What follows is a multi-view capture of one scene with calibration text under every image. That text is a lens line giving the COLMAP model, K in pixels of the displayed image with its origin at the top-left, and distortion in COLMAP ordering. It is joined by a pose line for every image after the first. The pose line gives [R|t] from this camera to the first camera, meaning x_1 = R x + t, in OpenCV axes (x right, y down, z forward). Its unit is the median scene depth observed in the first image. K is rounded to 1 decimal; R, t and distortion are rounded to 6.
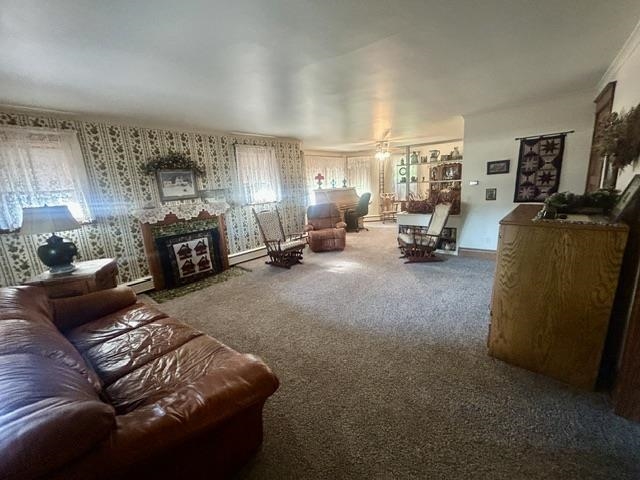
lens RADIAL K [[256.6, 0, 317.5], [0, 256.6, 239.8], [0, 0, 1]] dist [-0.001094, 0.000239]
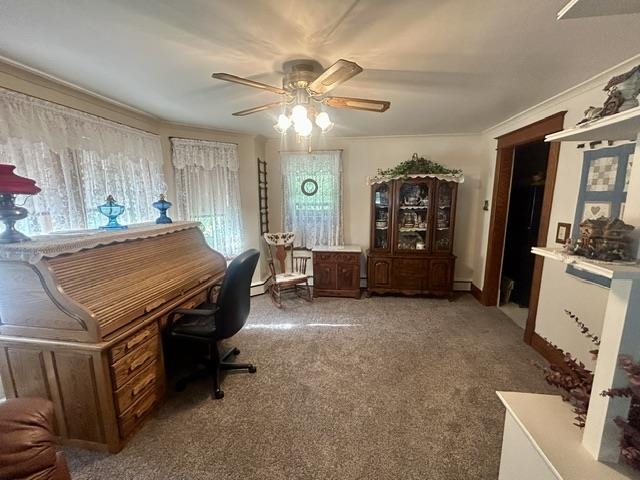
lens RADIAL K [[256.6, 0, 316.3], [0, 256.6, 242.3], [0, 0, 1]] dist [-0.001094, 0.000239]
pose [[0.851797, -0.039716, 0.522365, 0.100865], [0.070562, 0.996734, -0.039279, -0.157915], [-0.519099, 0.070317, 0.851817, 0.644716]]
